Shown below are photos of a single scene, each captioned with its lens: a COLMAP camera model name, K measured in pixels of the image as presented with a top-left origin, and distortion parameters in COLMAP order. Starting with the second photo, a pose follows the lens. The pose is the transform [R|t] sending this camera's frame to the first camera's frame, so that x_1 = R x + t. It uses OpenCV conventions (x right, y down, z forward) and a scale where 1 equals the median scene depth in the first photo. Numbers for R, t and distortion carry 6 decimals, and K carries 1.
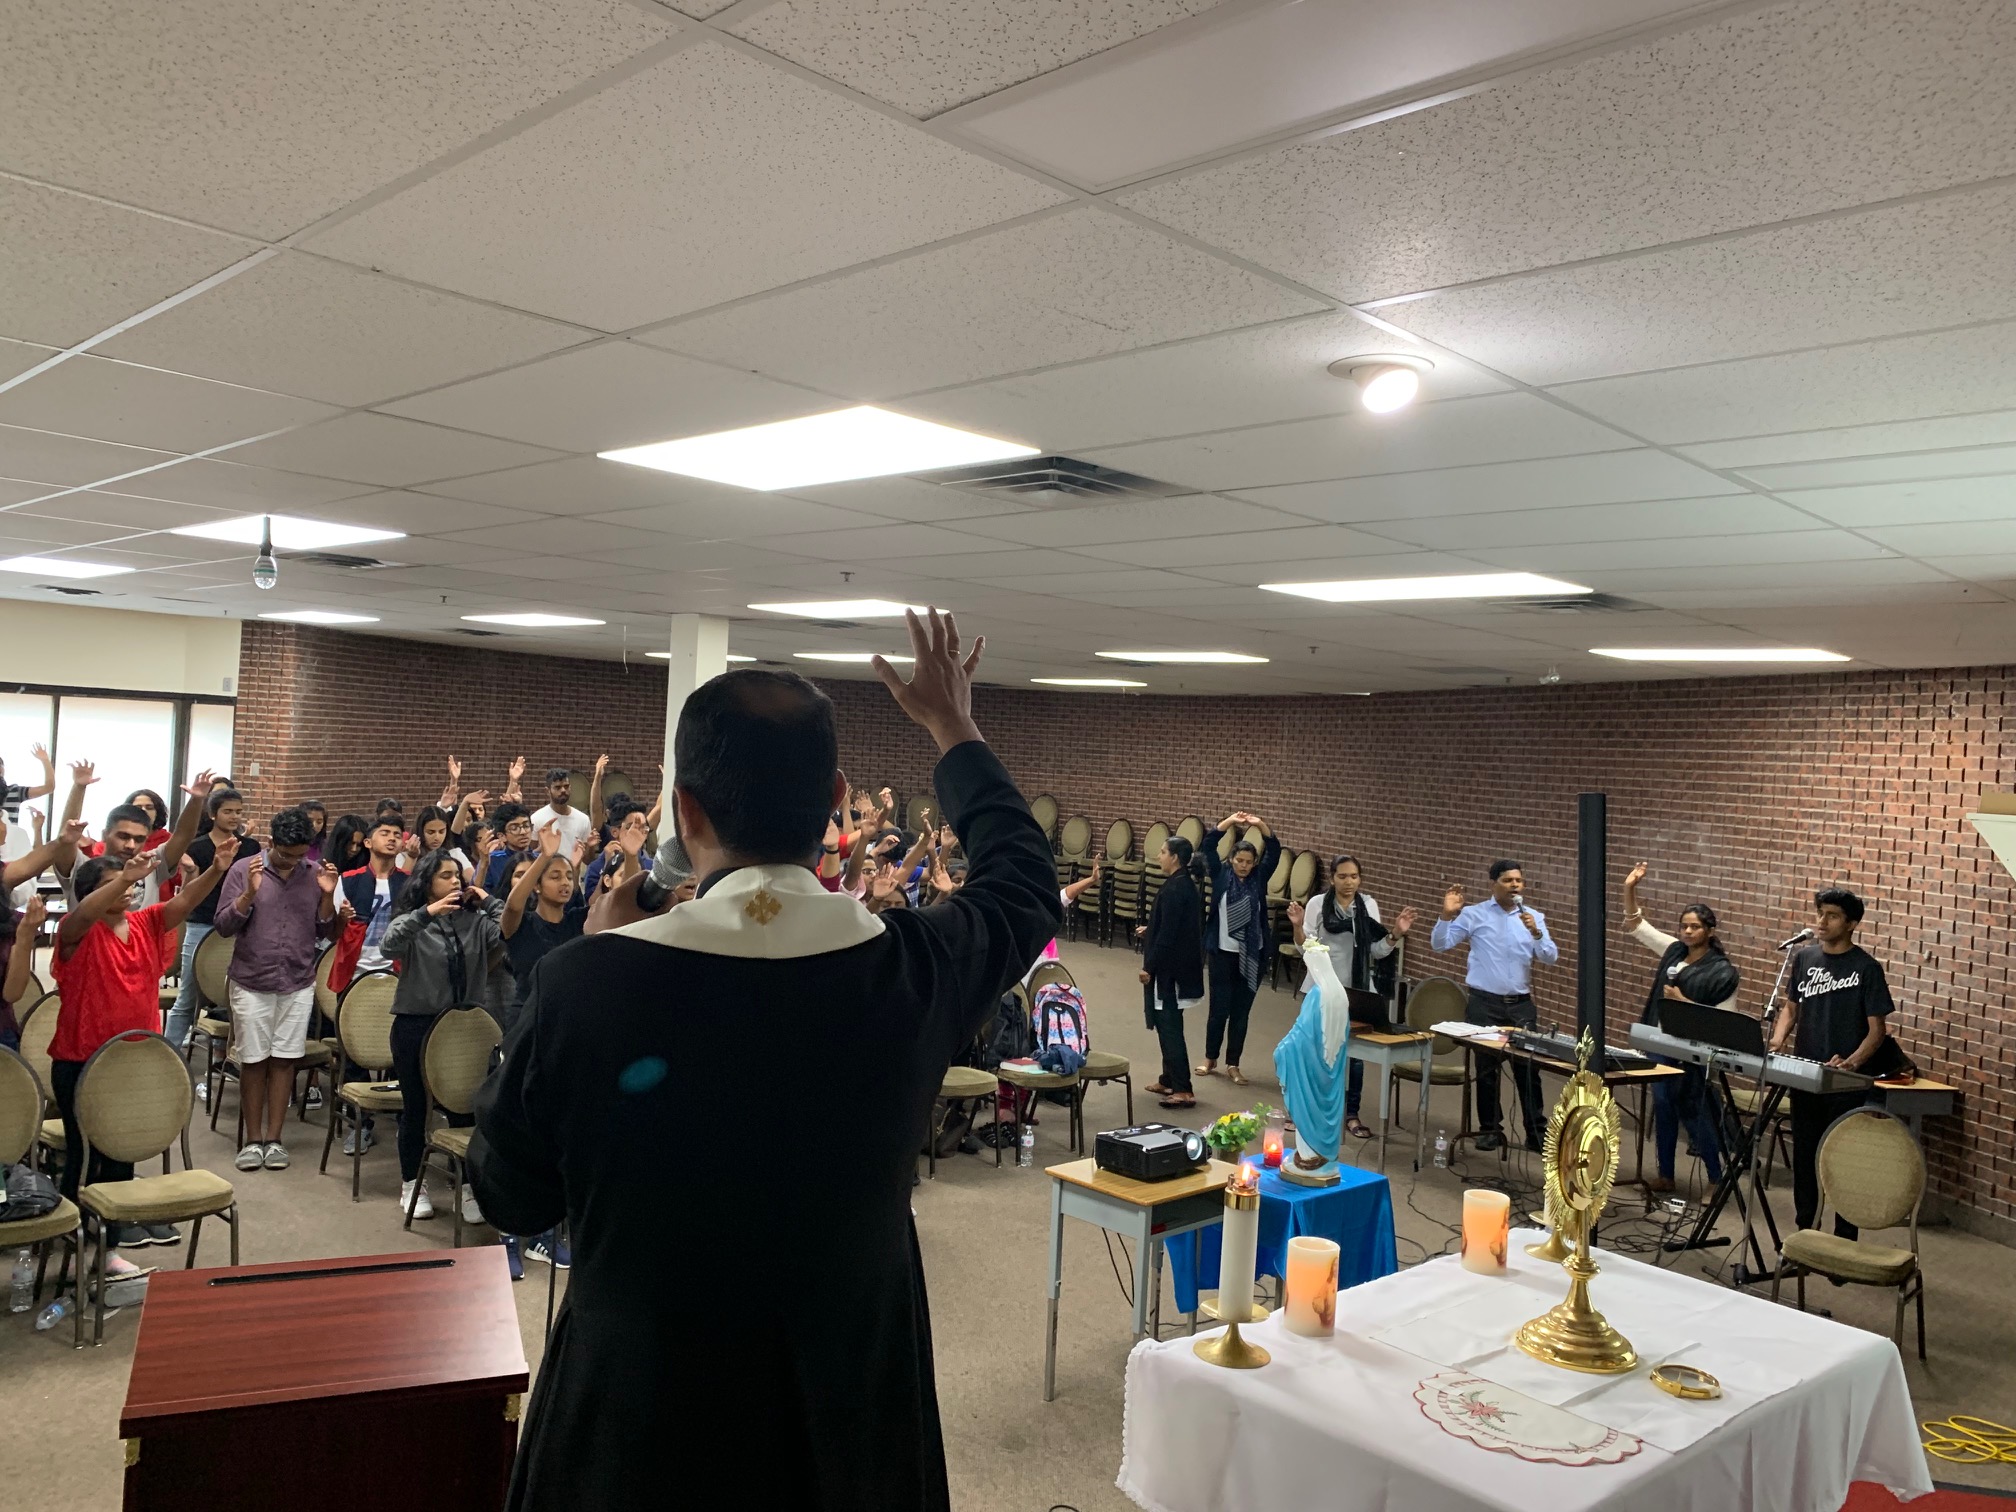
lens RADIAL K [[1523.6, 0, 1008.7], [0, 1523.6, 747.6], [0, 0, 1]] dist [-0.012924, 0.006287]
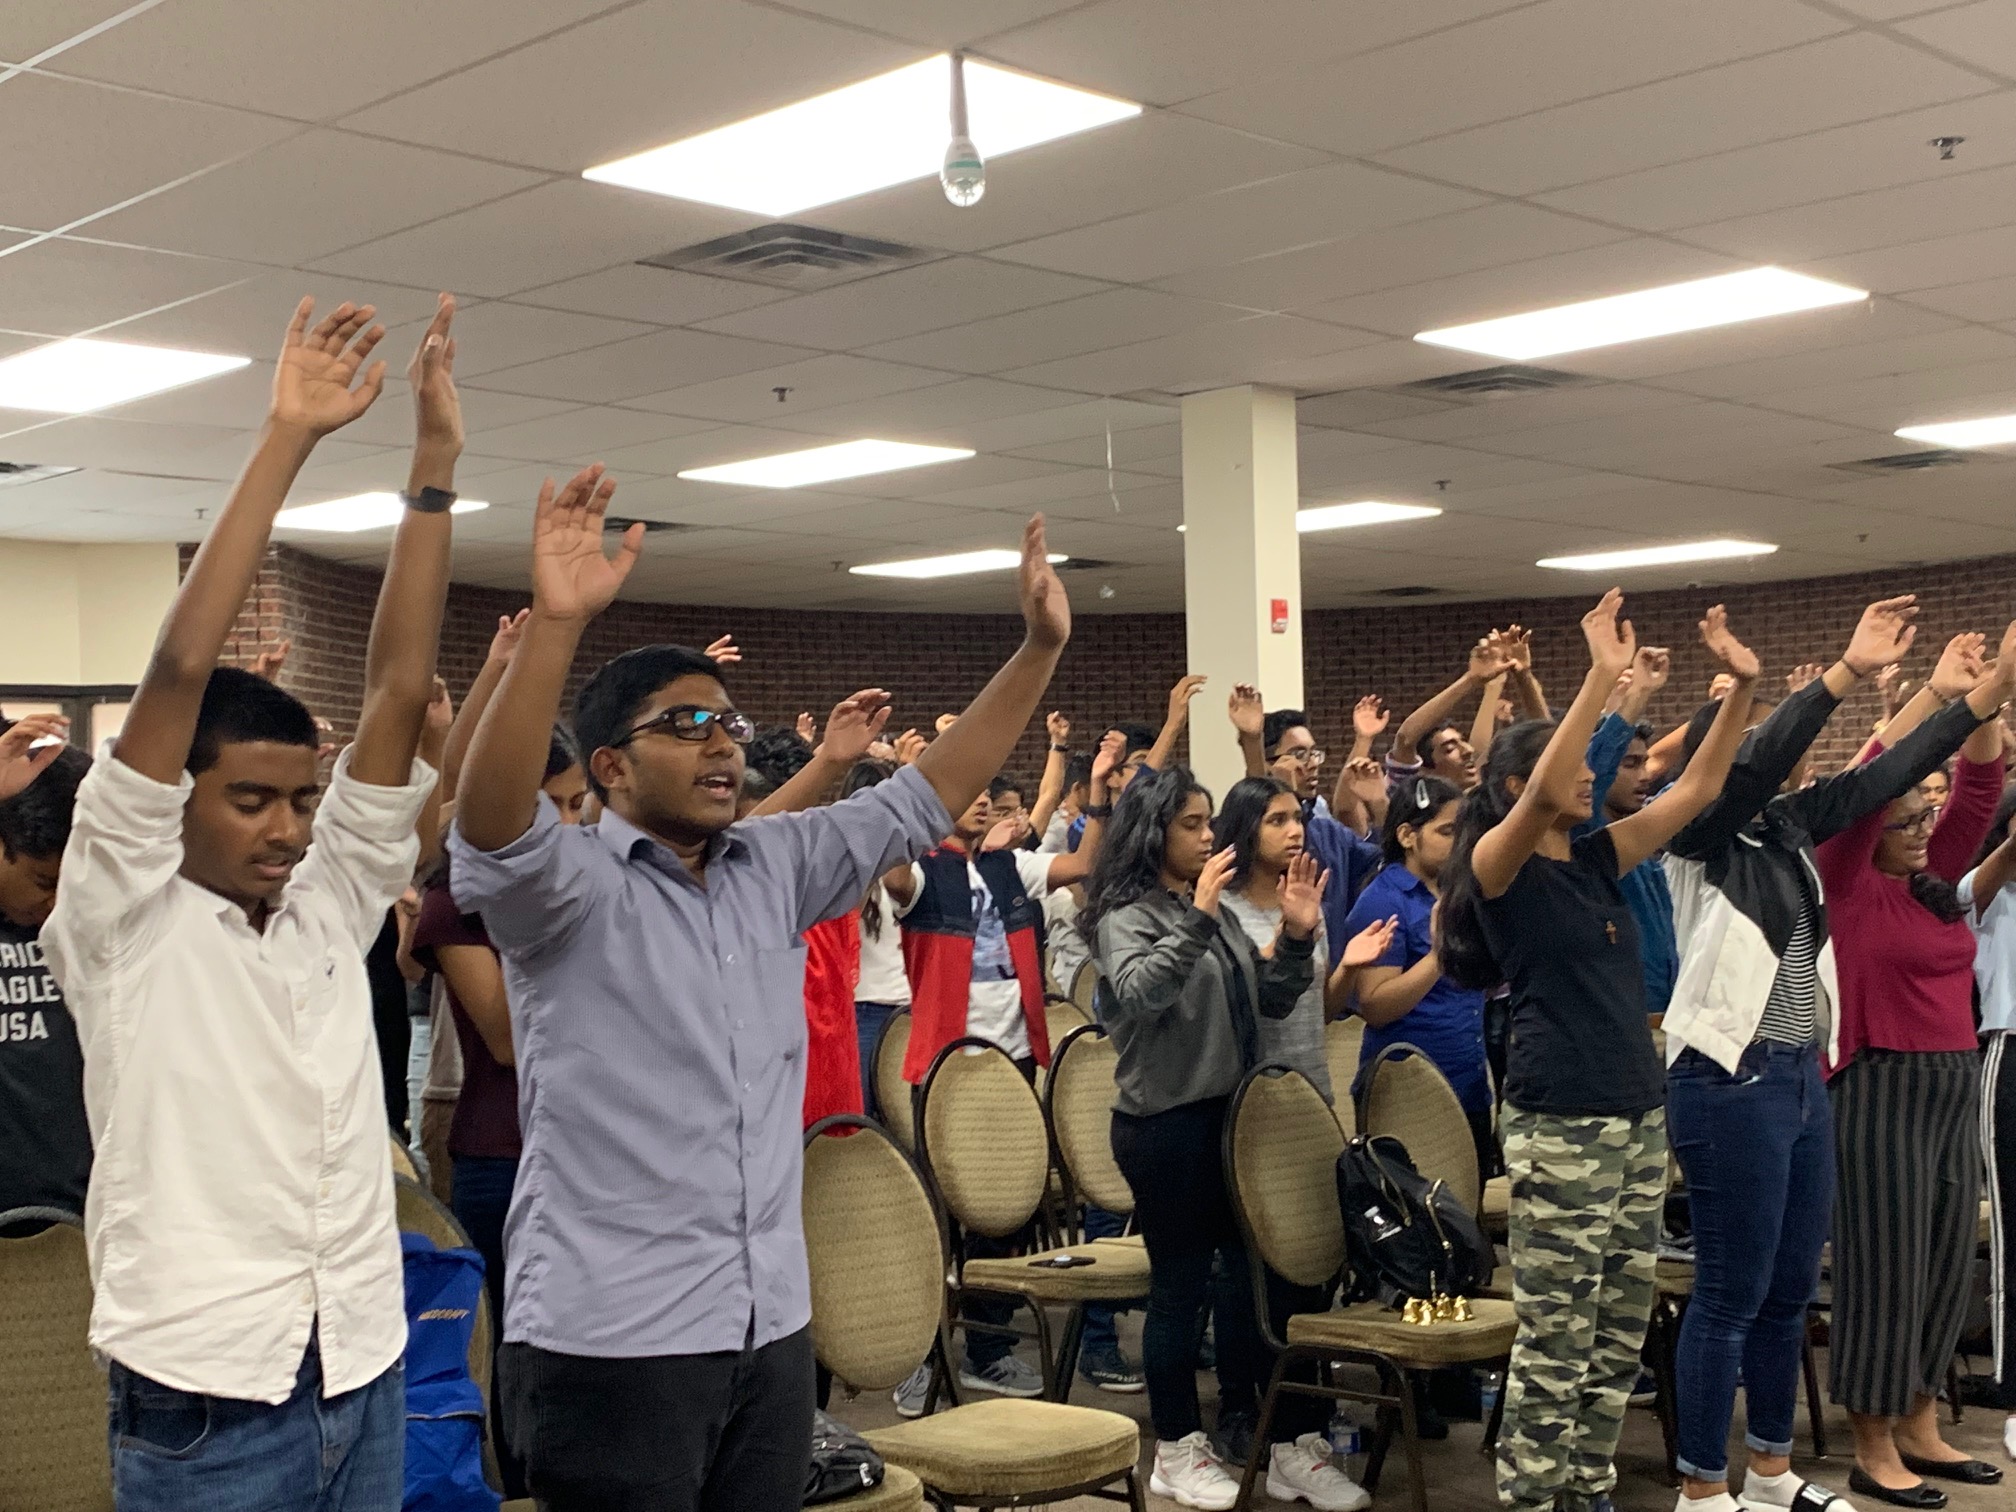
lens RADIAL K [[2568.6, 0, 1008.7], [0, 2568.6, 765.1], [0, 0, 1]] dist [-0.007182, 0.000000]
pose [[0.996427, -0.073993, -0.040720, -0.175088], [0.073457, 0.997193, -0.014511, 0.033684], [0.041679, 0.011468, 0.999065, 0.072433]]
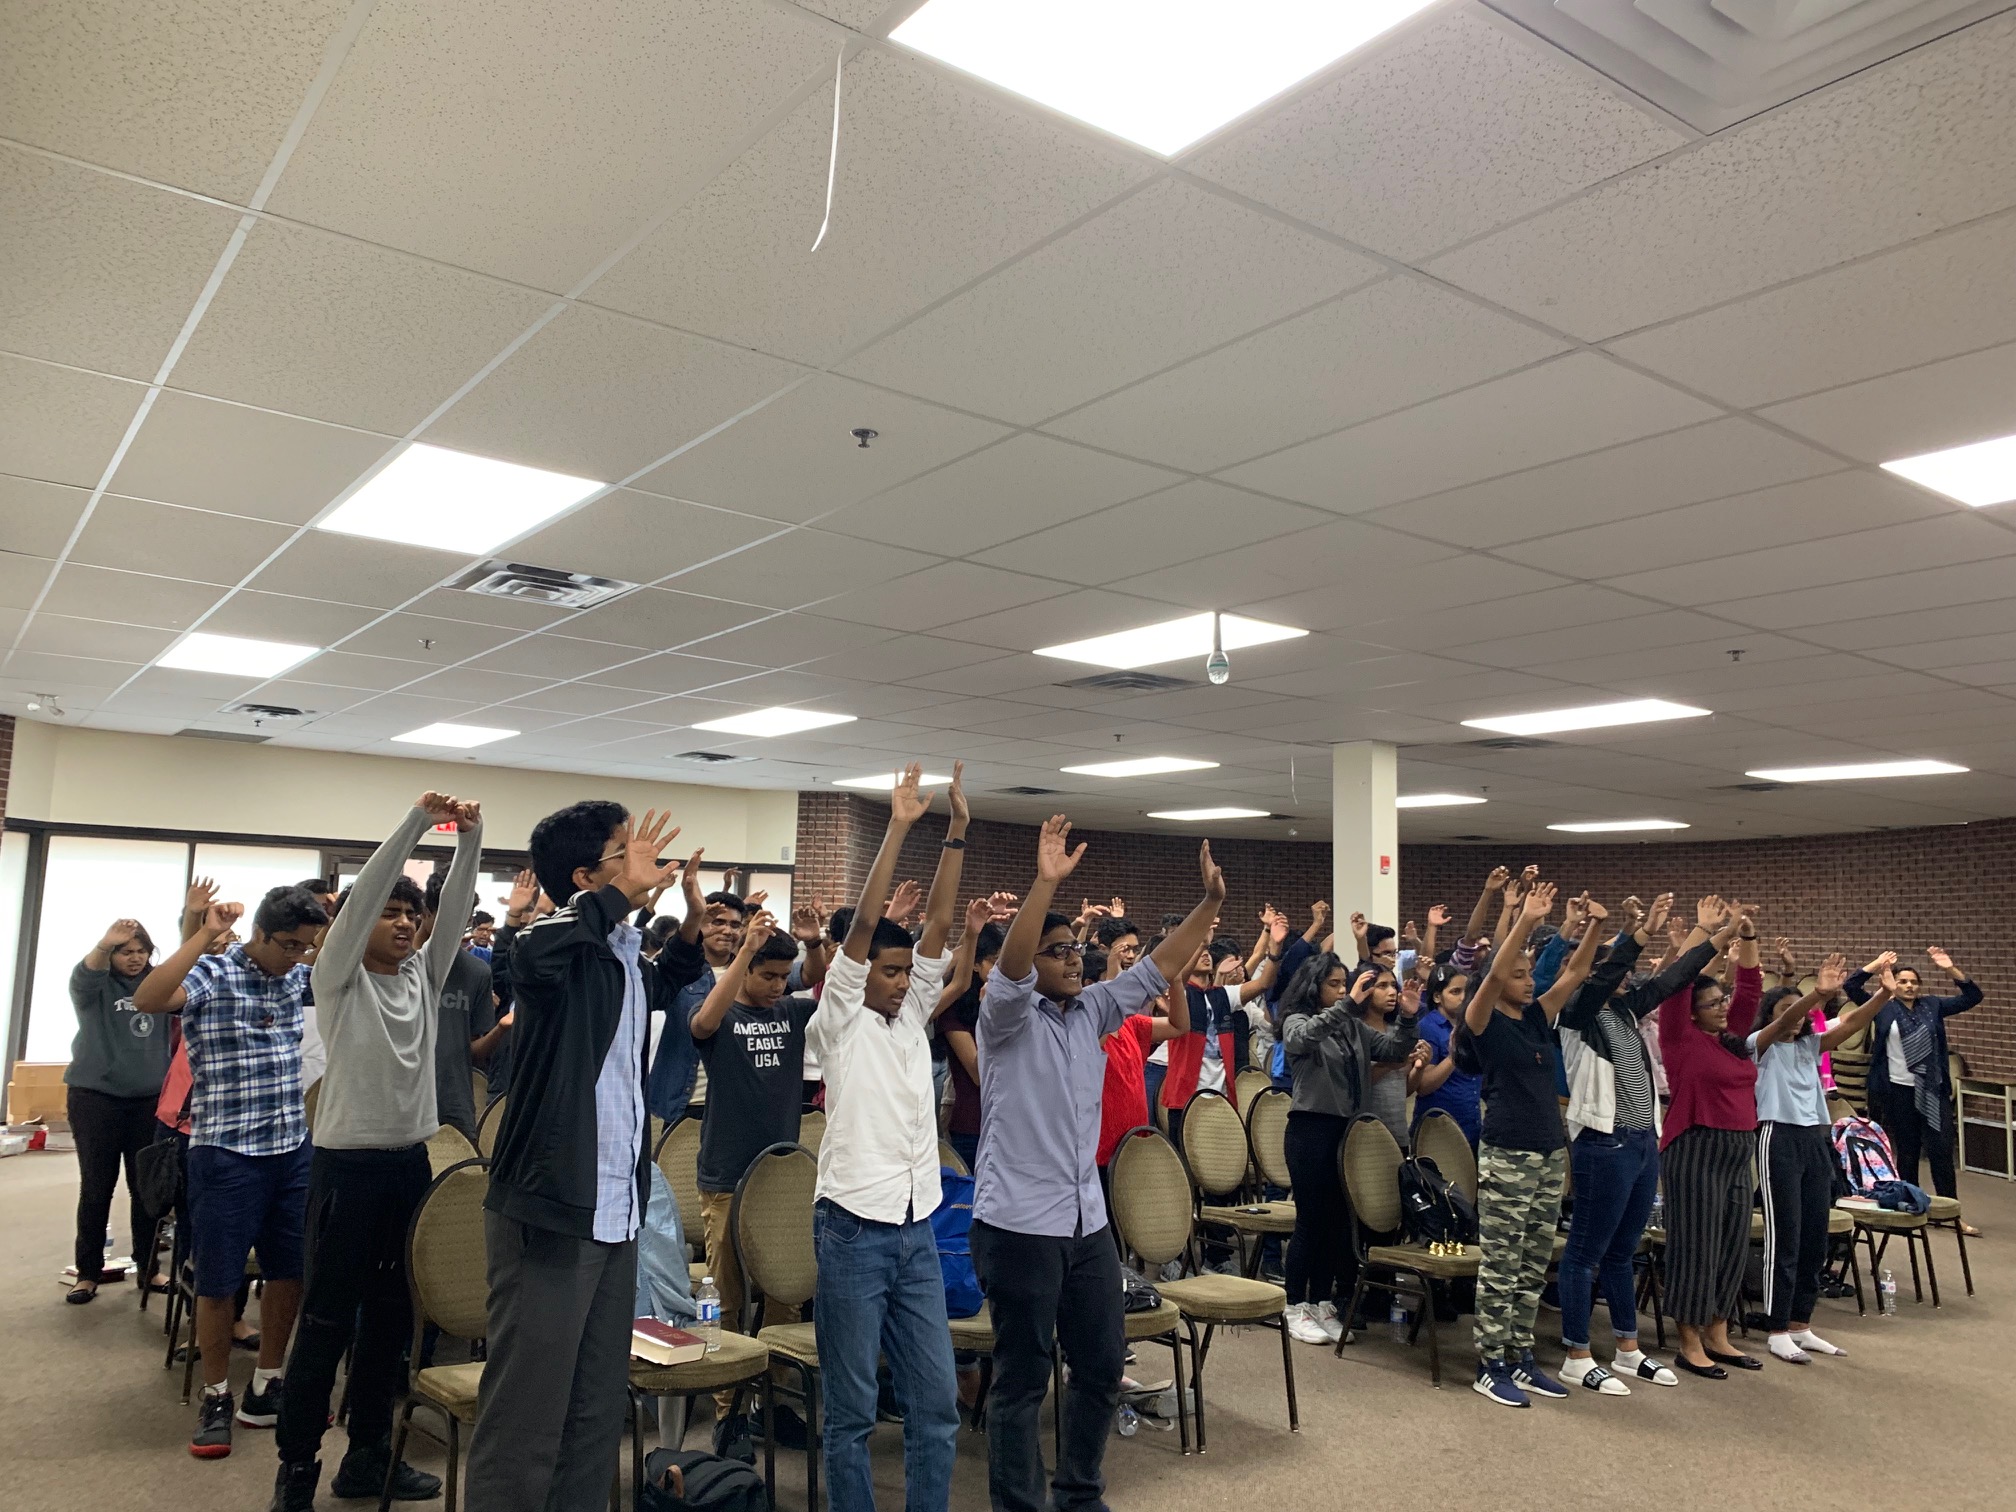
lens RADIAL K [[1523.6, 0, 1005.3], [0, 1523.6, 748.2], [0, 0, 1]] dist [-0.012924, 0.006287]
pose [[0.981905, -0.048162, -0.183146, -0.171527], [0.024540, 0.991325, -0.129121, 0.025510], [0.187776, 0.122290, 0.974569, 0.000878]]
